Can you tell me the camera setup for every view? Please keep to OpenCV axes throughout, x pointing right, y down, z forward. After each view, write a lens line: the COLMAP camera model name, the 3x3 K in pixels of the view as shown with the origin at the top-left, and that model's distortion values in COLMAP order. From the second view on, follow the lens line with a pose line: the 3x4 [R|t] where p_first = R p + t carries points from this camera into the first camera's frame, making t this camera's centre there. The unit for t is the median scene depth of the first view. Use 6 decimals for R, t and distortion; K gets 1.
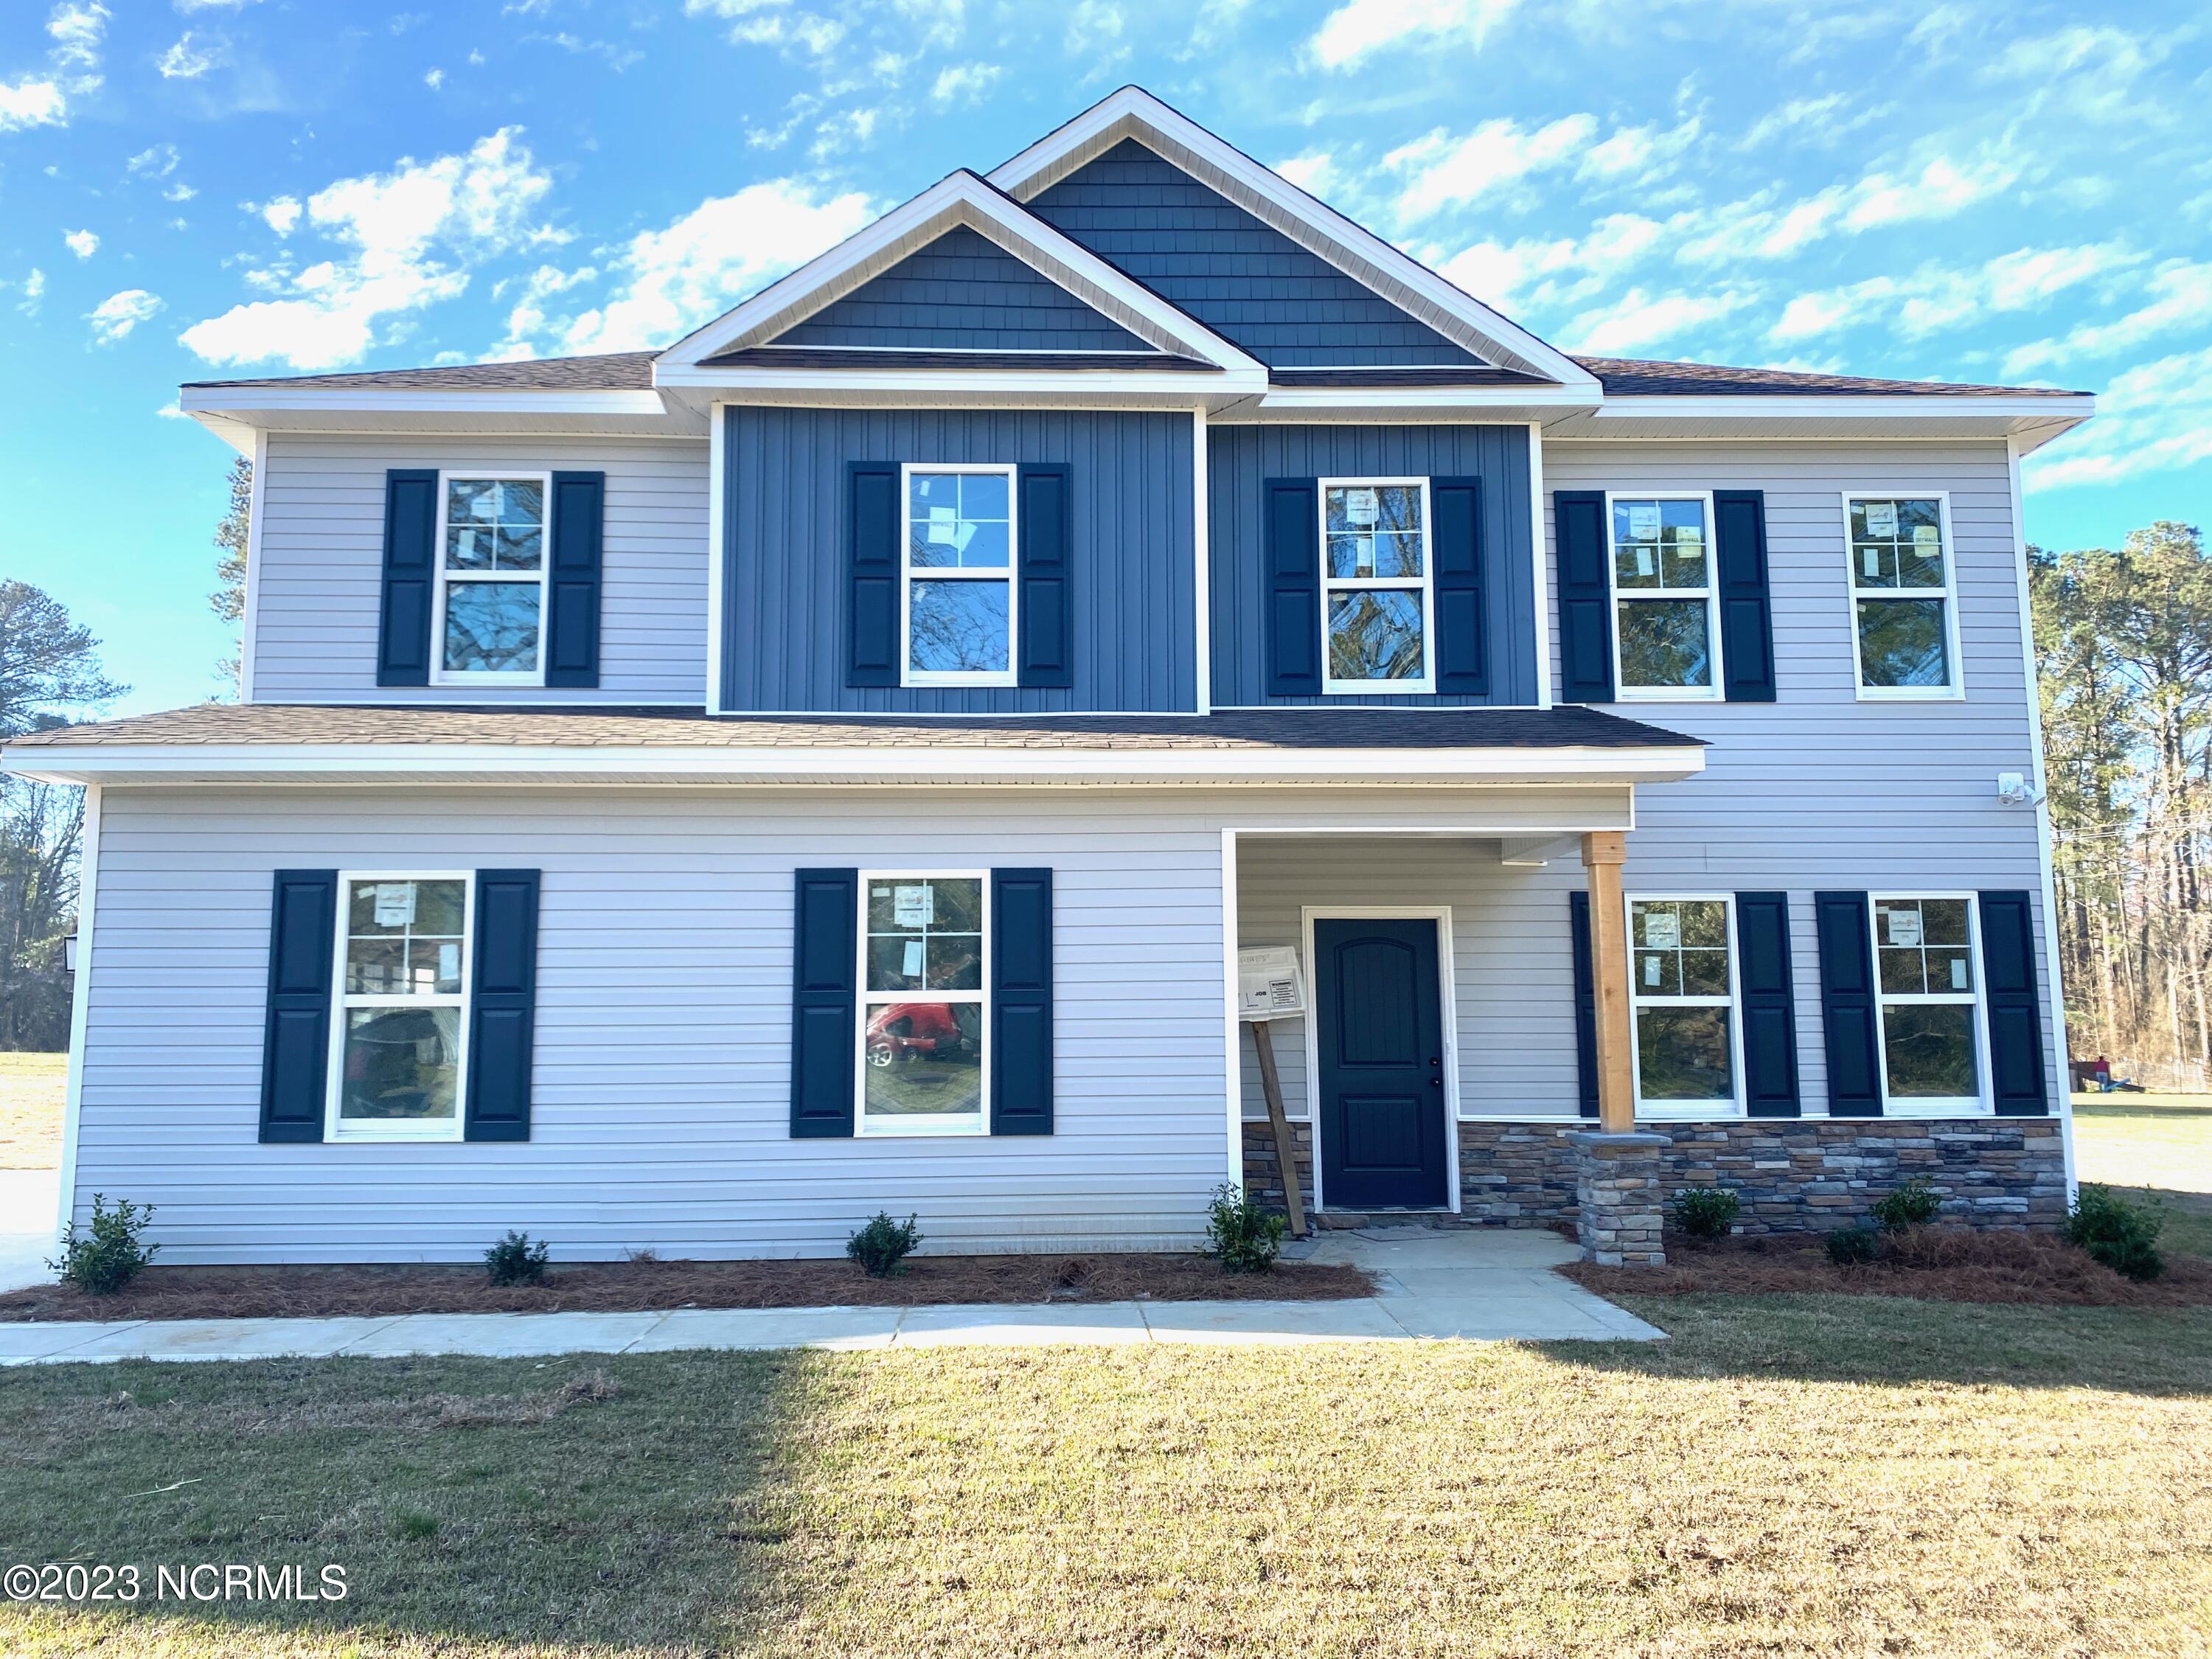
lens RADIAL K [[1697.6, 0, 1106.0], [0, 1697.6, 829.5], [0, 0, 1]] dist [0.006878, 0.004871]
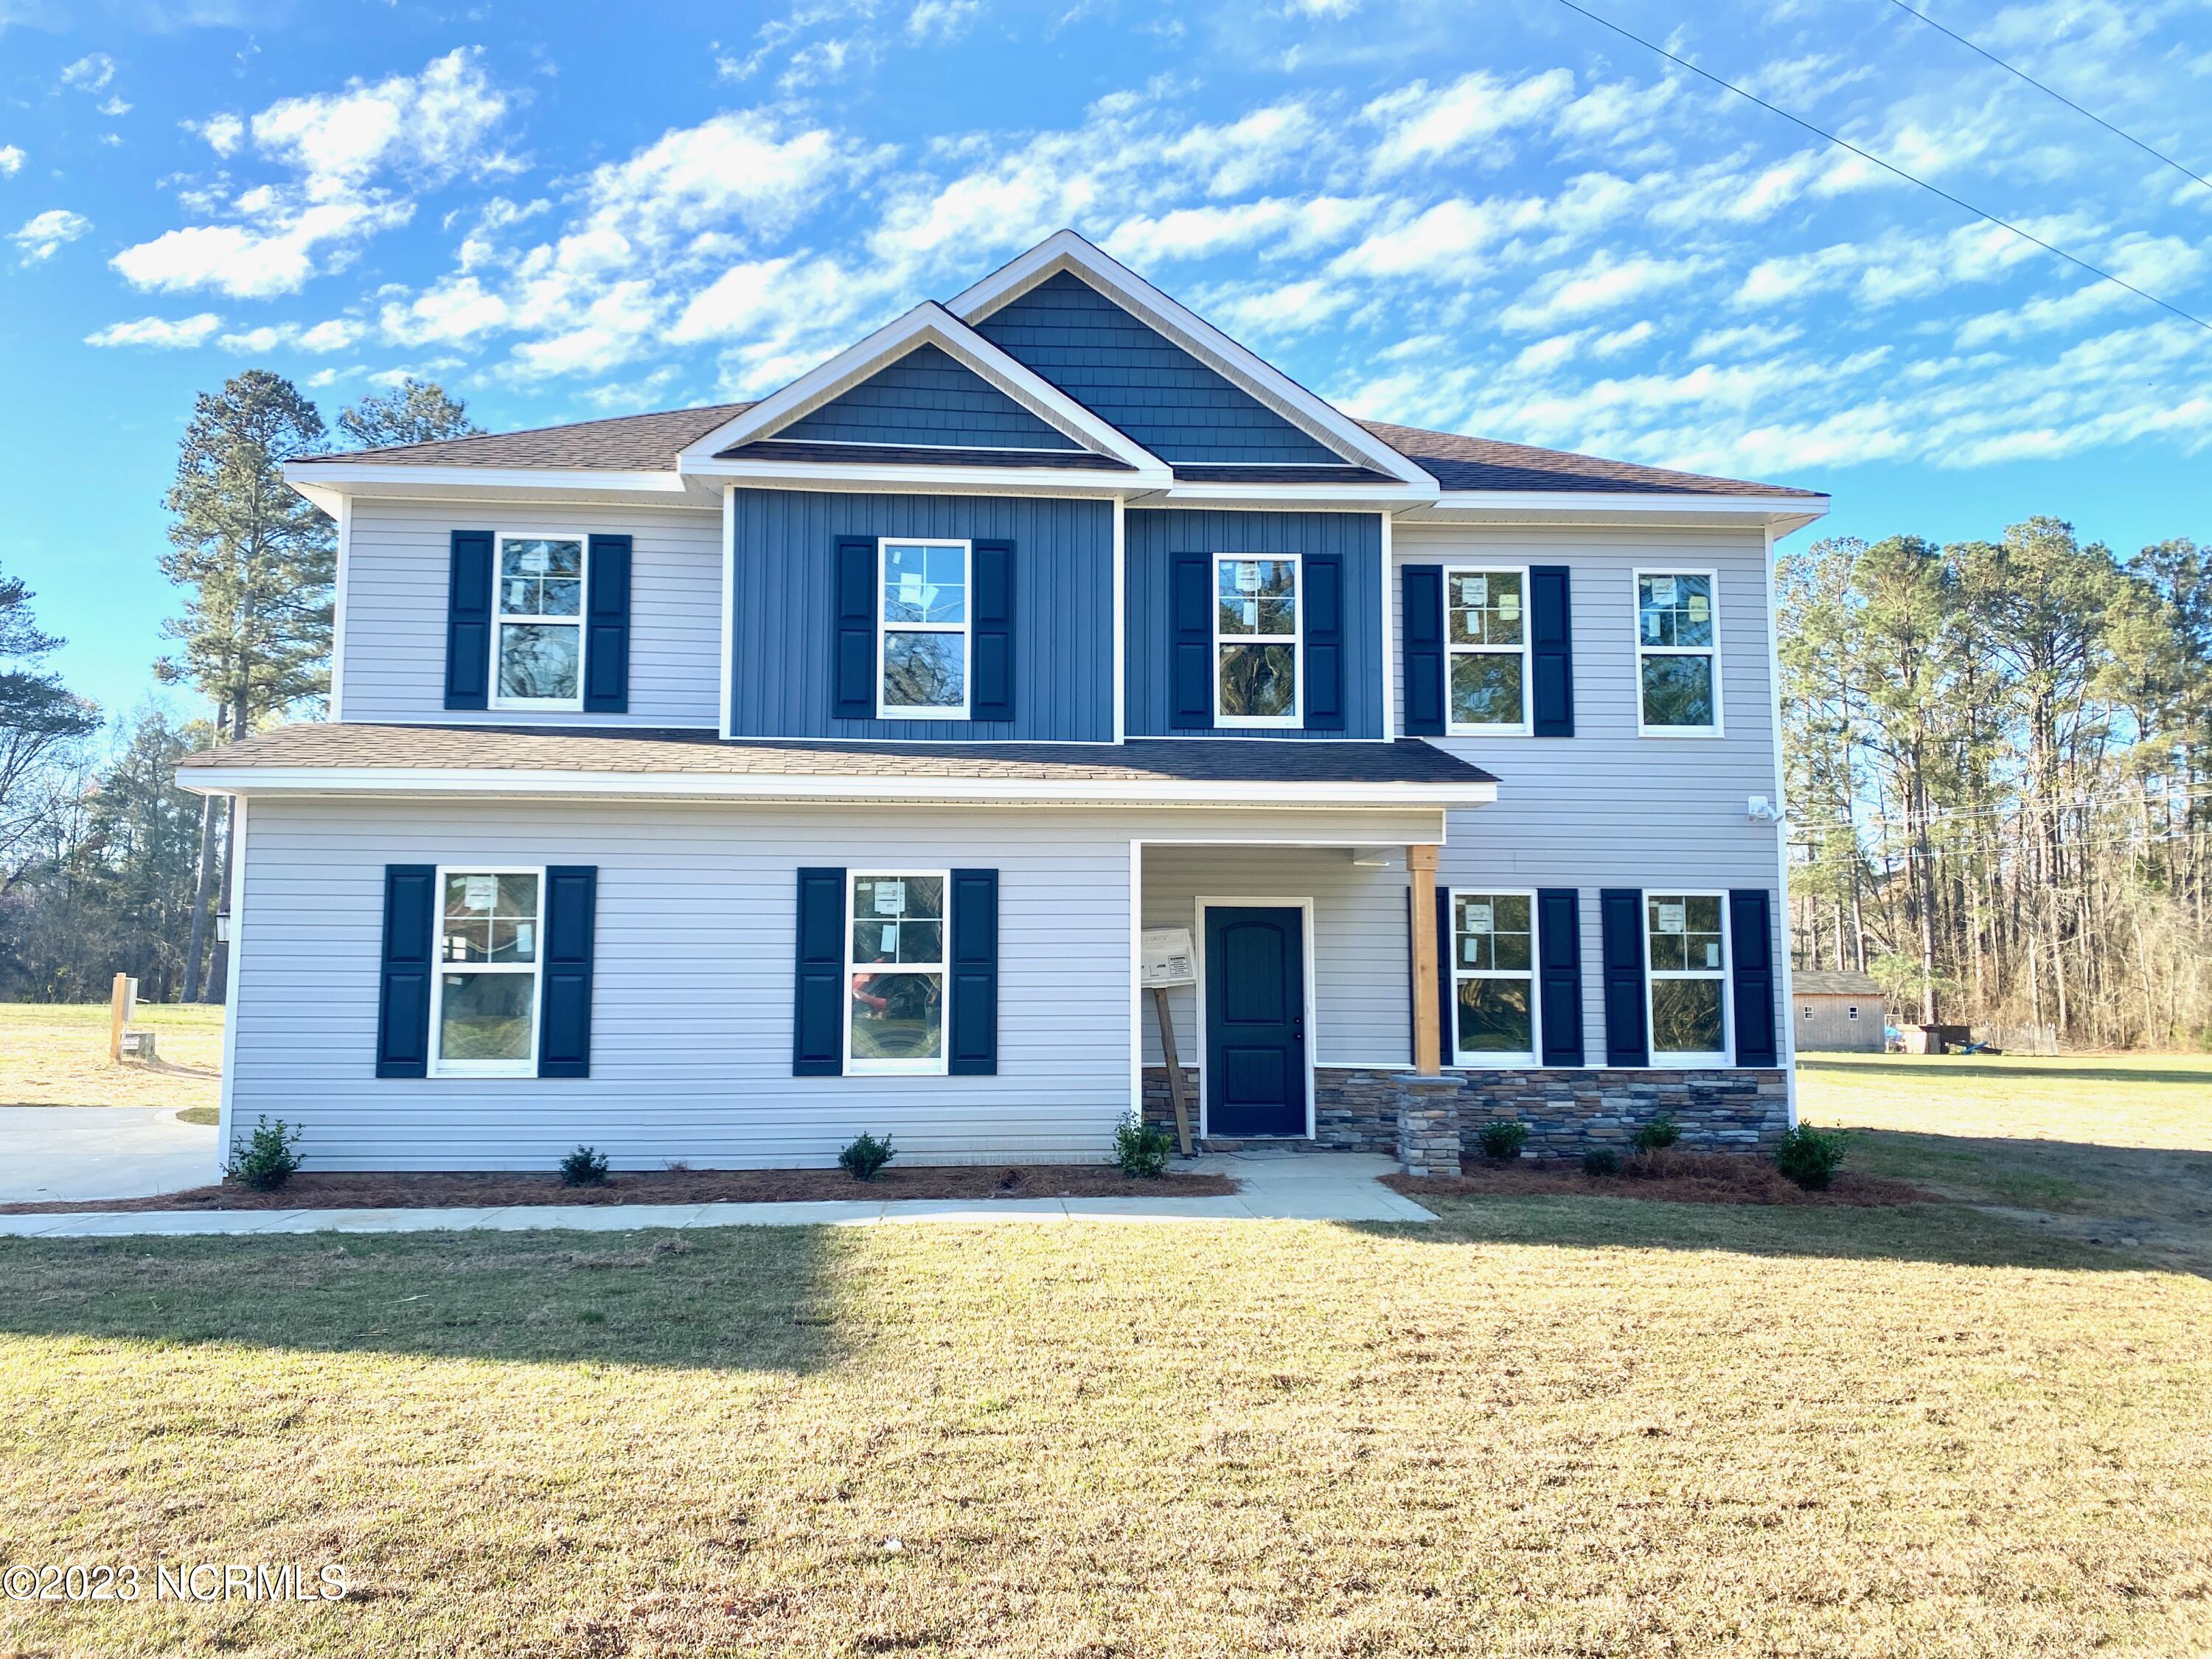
lens RADIAL K [[1704.7, 0, 1106.0], [0, 1704.7, 829.5], [0, 0, 1]] dist [0.055043, -0.084369]
pose [[0.999010, 0.012090, 0.042805, -0.004773], [-0.013186, 0.999590, 0.025409, -0.036093], [-0.042480, -0.025948, 0.998760, -0.260570]]
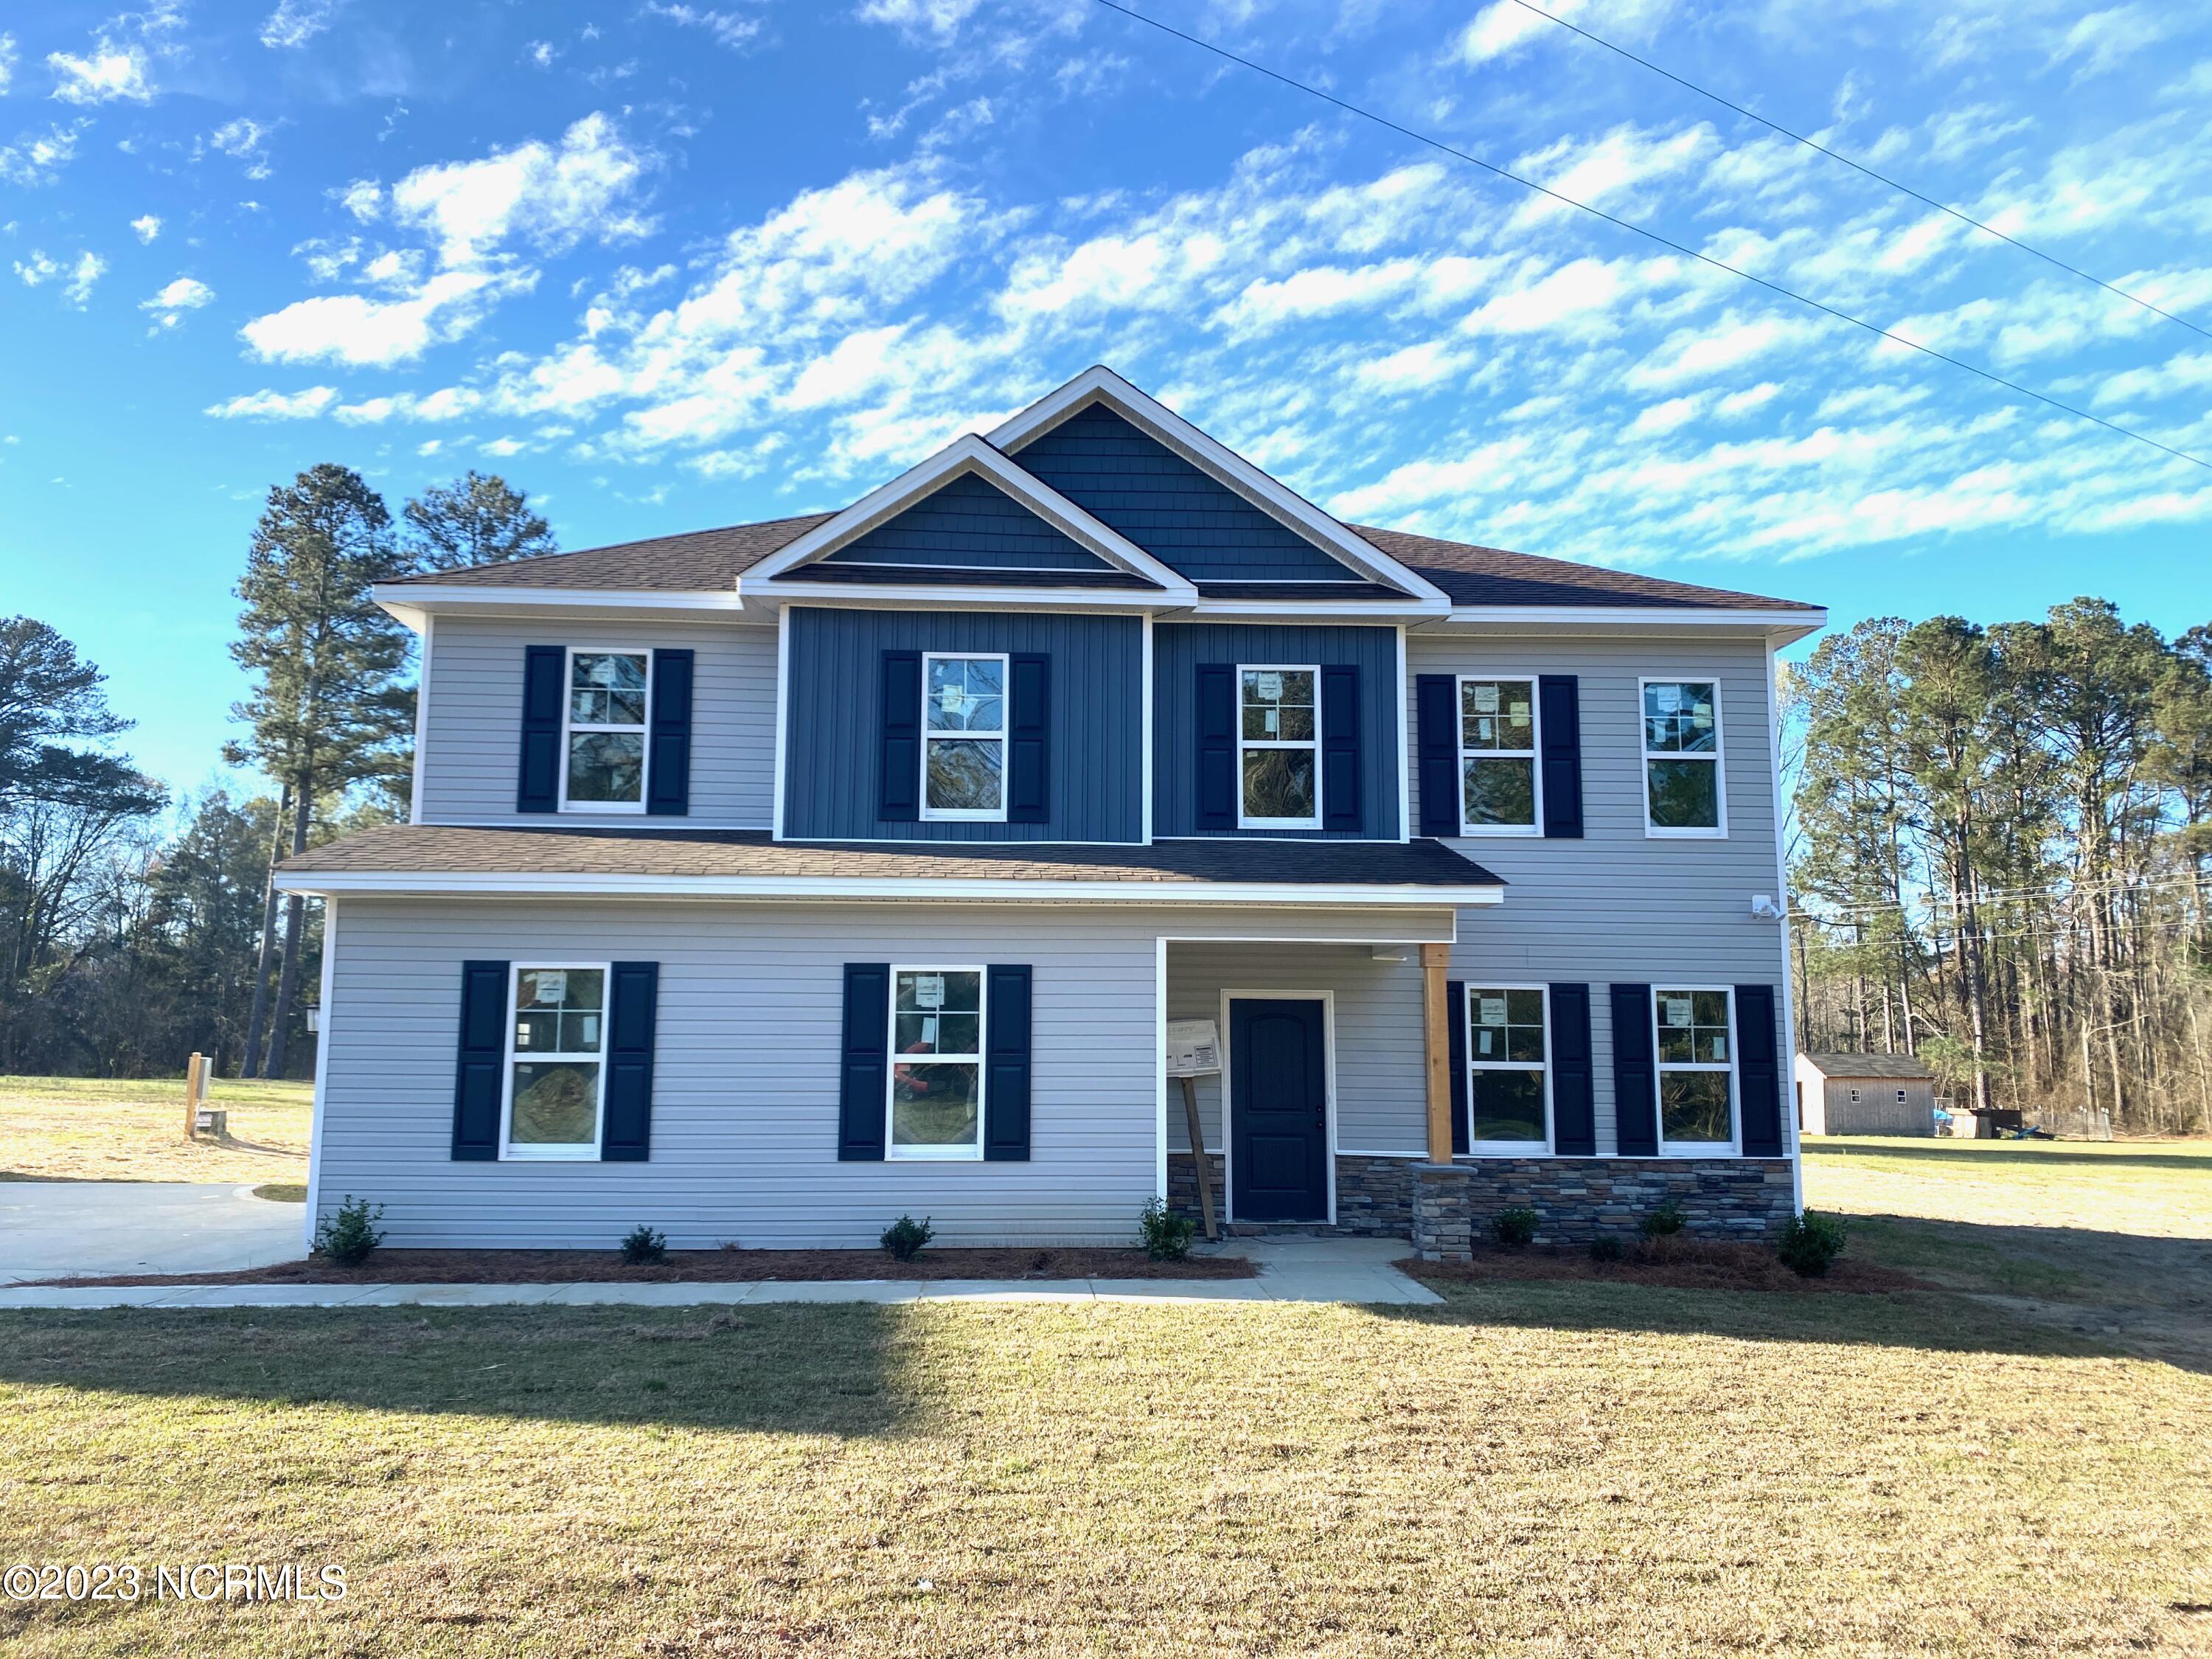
lens RADIAL K [[1717.9, 0, 1106.0], [0, 1717.9, 829.5], [0, 0, 1]] dist [0.046836, -0.072225]
pose [[0.999763, 0.015175, 0.015604, 0.004268], [-0.014912, 0.999747, -0.016846, -0.056337], [-0.015856, 0.016609, 0.999736, -0.341708]]
